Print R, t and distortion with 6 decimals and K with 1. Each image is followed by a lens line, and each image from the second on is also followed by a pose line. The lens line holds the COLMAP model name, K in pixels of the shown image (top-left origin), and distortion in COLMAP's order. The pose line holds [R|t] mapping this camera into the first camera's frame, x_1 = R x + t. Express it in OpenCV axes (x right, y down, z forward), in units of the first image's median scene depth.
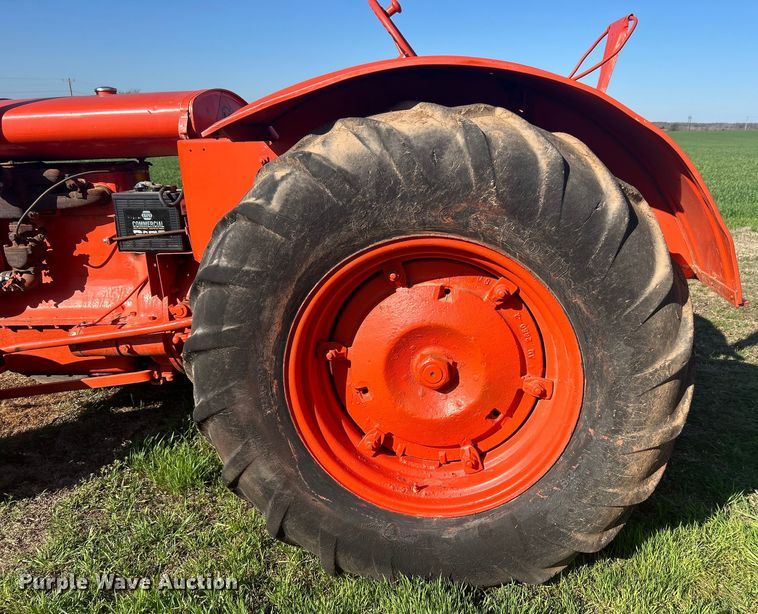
lens RADIAL K [[658.2, 0, 437.0], [0, 658.2, 342.8], [0, 0, 1]] dist [0.094095, -0.100184]
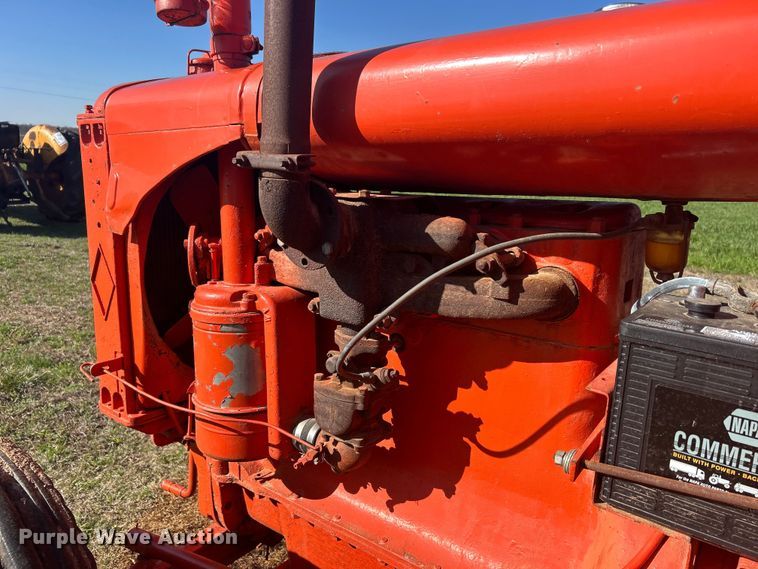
lens RADIAL K [[569.6, 0, 382.4], [0, 569.6, 286.0], [0, 0, 1]] dist [0.013736, -0.002455]
pose [[0.835166, 0.151303, -0.528777, -0.548542], [-0.203196, 0.978279, -0.041011, -0.254680], [0.511086, 0.141696, 0.847770, 0.913684]]
